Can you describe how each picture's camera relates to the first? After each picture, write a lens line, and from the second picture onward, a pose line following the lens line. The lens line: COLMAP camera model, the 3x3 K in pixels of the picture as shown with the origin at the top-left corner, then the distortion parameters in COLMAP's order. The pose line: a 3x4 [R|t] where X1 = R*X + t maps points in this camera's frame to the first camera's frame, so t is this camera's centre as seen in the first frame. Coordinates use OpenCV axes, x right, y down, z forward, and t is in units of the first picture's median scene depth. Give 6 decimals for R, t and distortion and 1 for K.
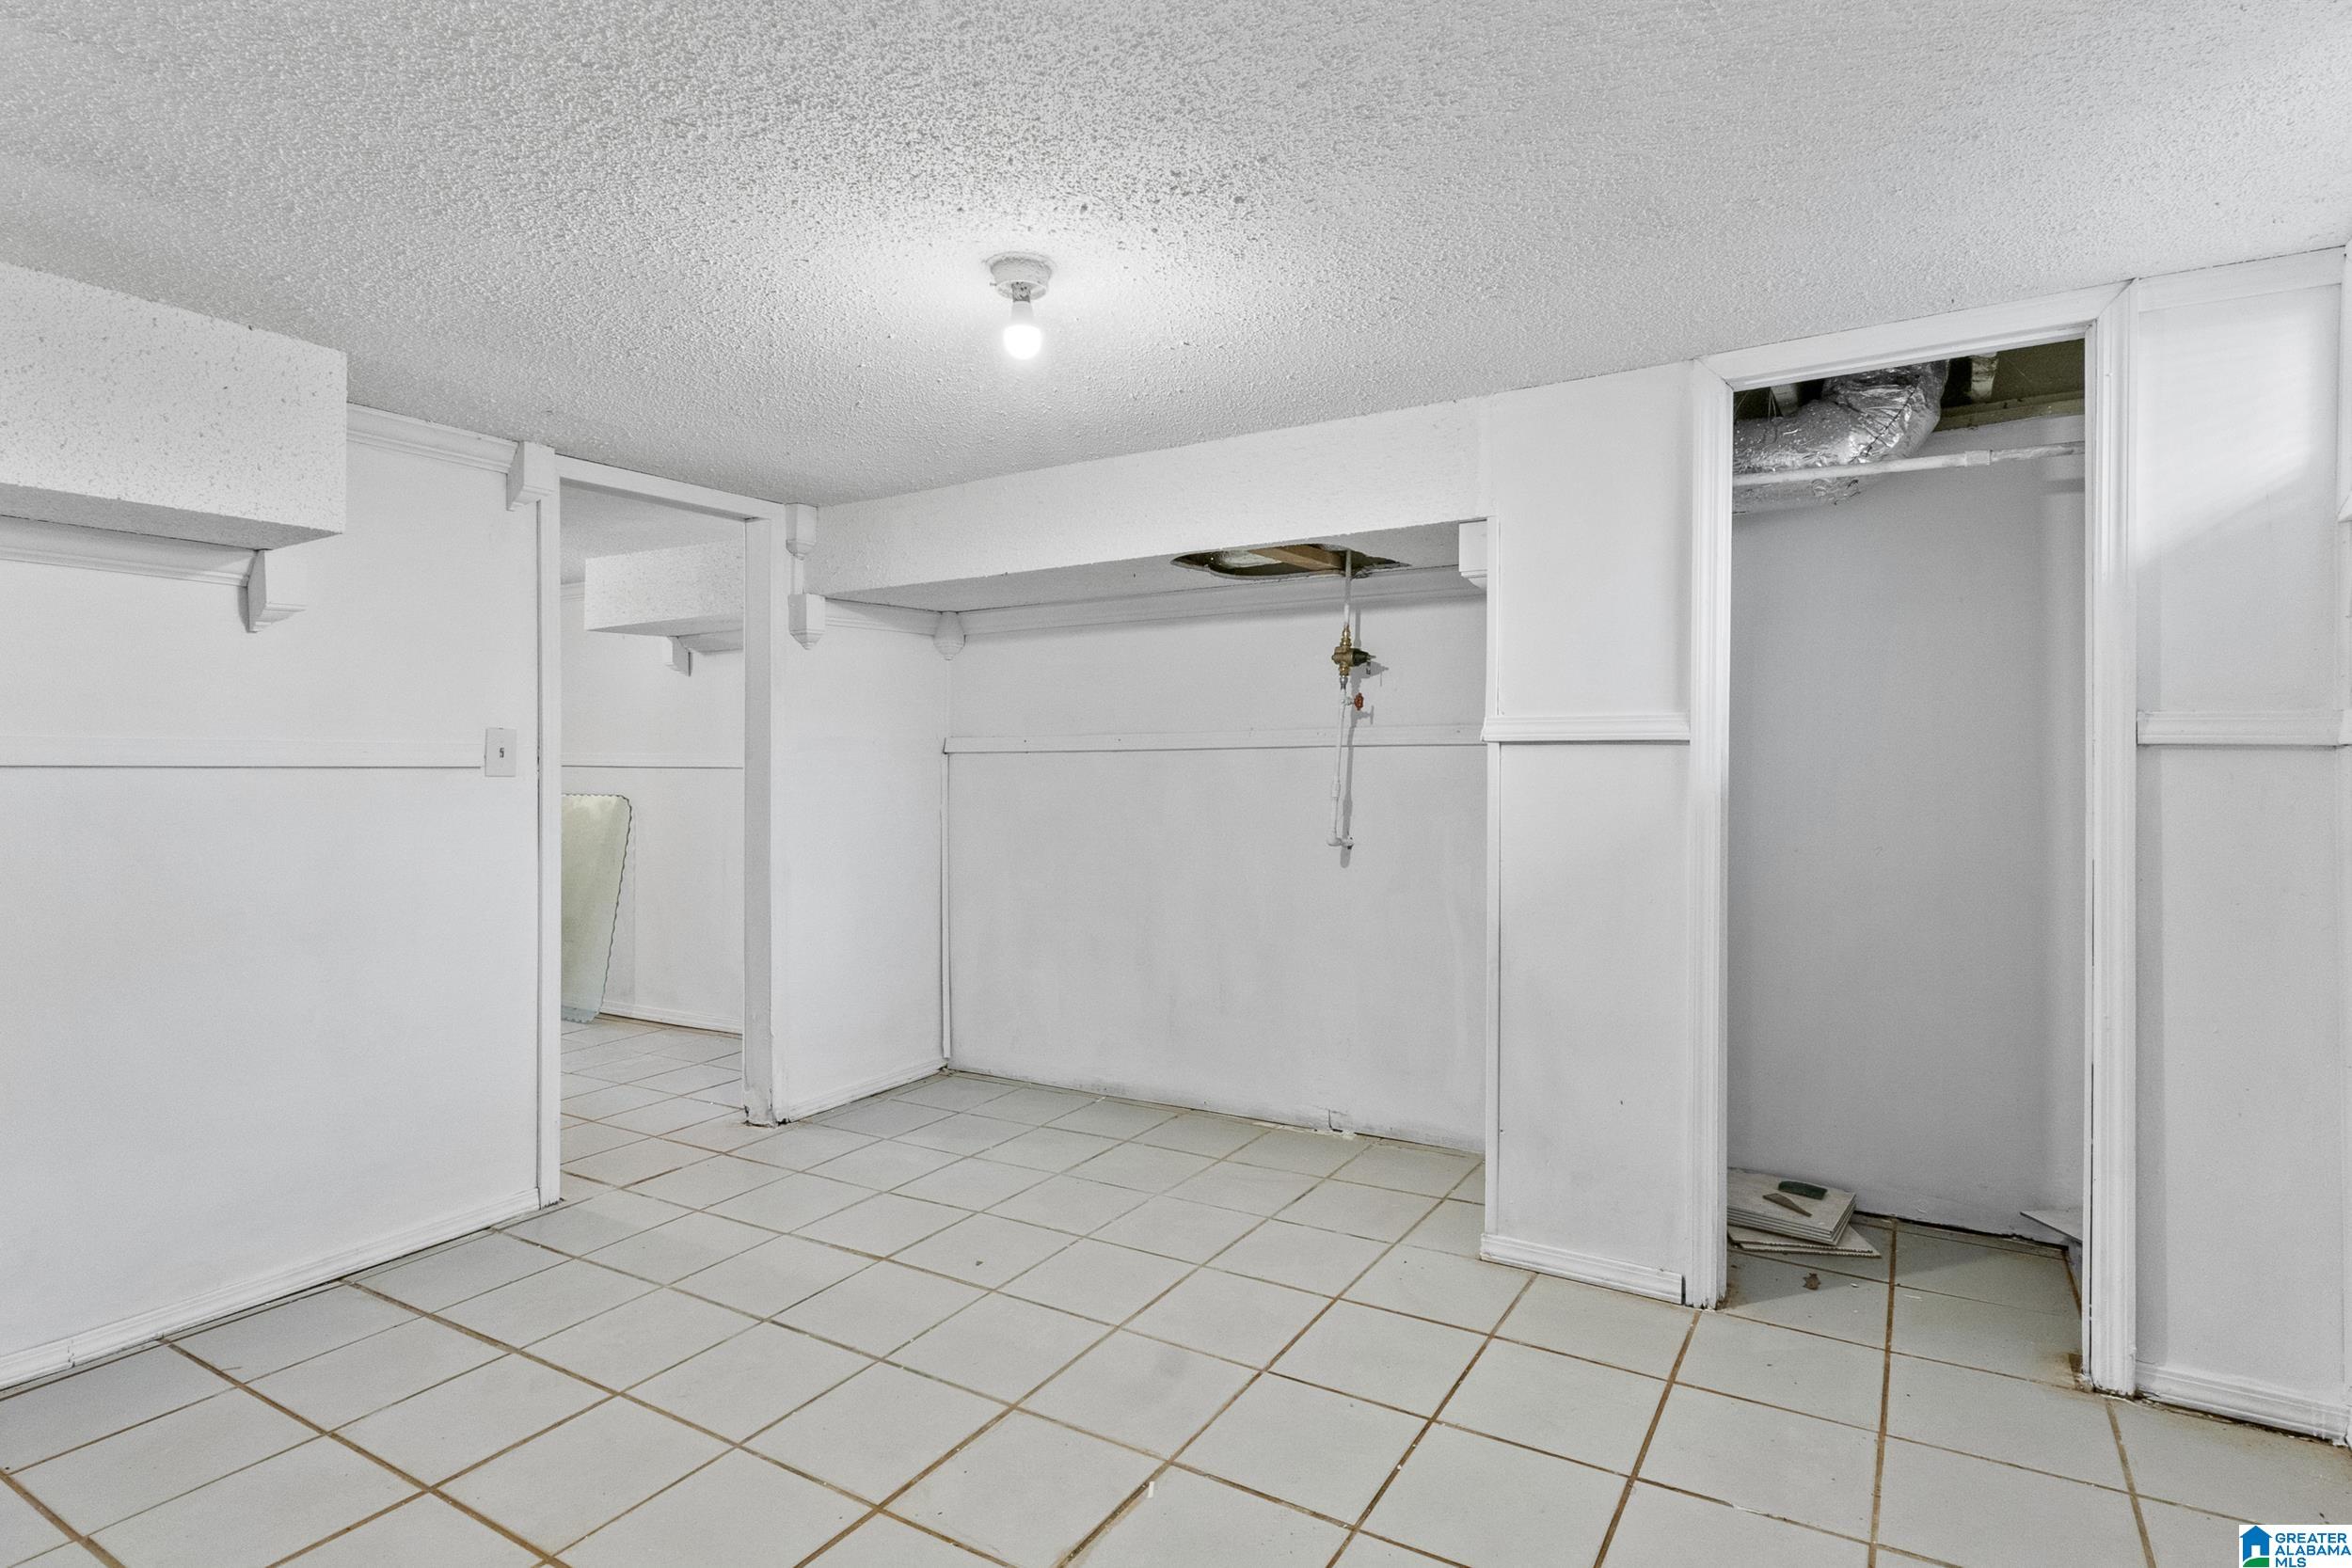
lens RADIAL K [[1197.6, 0, 1173.1], [0, 1197.6, 767.9], [0, 0, 1]] dist [-0.001161, -0.001271]
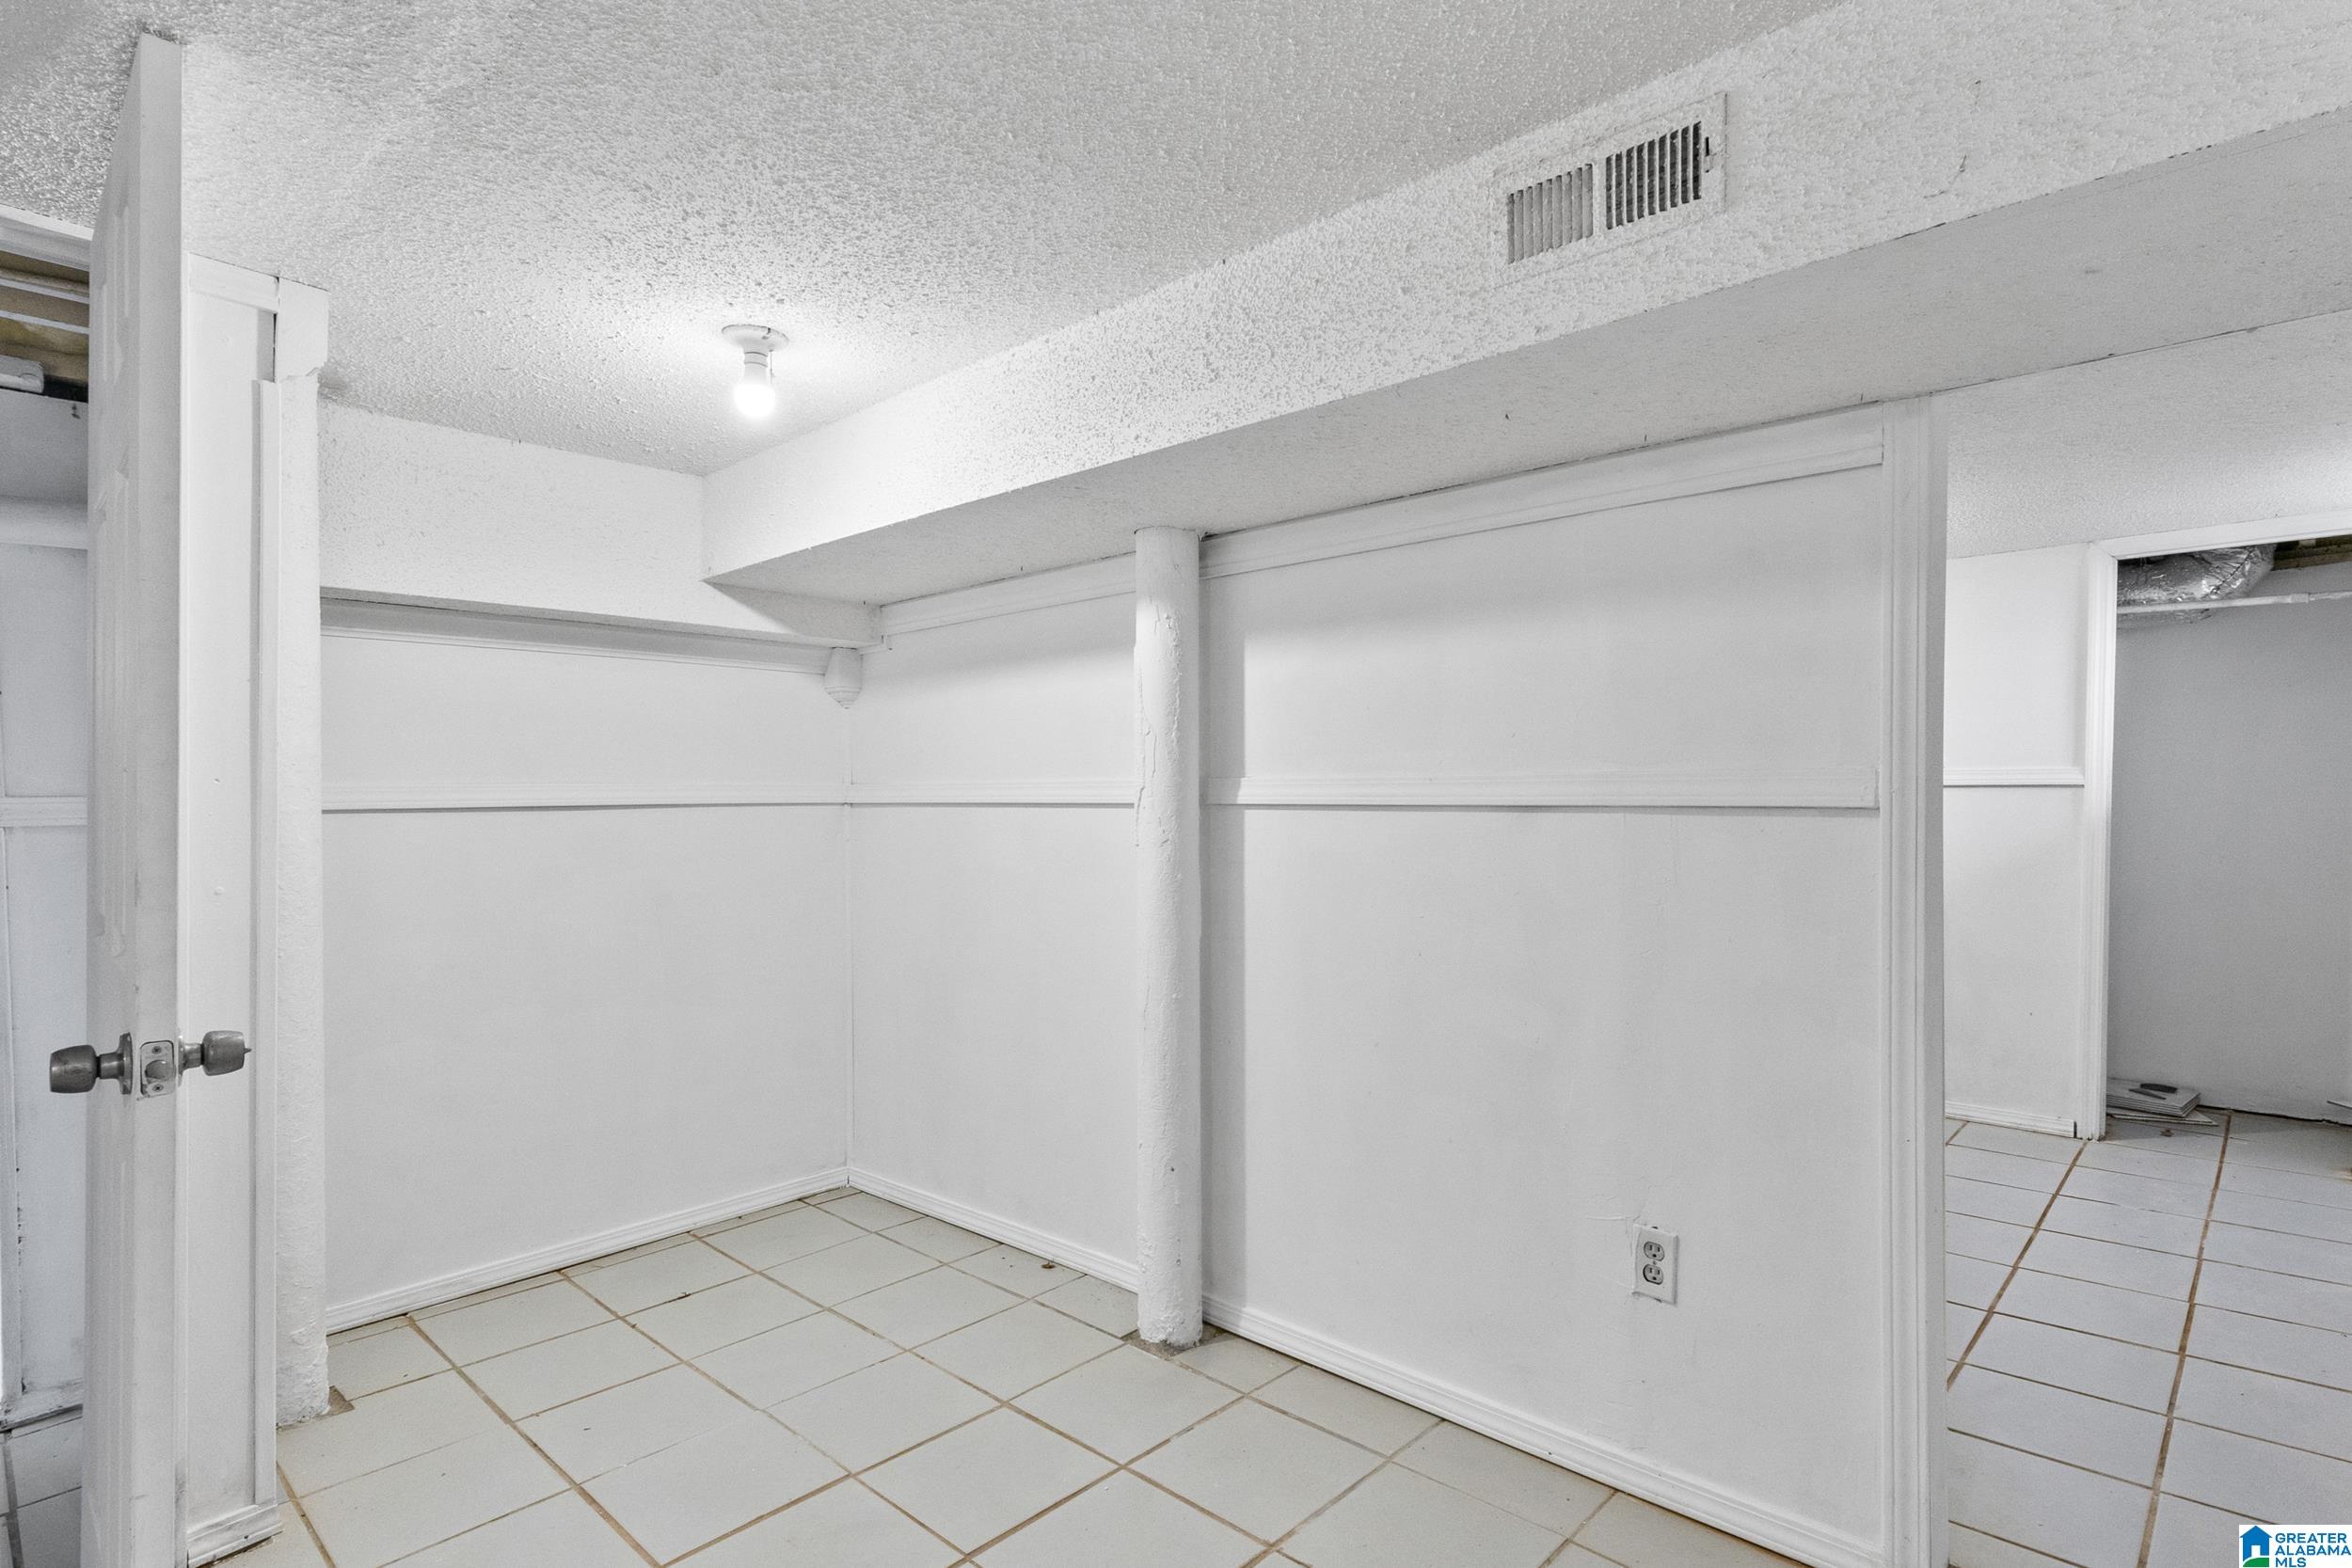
lens RADIAL K [[1197.6, 0, 1183.3], [0, 1197.6, 798.2], [0, 0, 1]] dist [-0.001161, -0.001271]
pose [[0.981193, 0.009576, -0.192791, -0.393486], [-0.008296, 0.999938, 0.007446, -0.006376], [0.192850, -0.005707, 0.981212, -0.712271]]
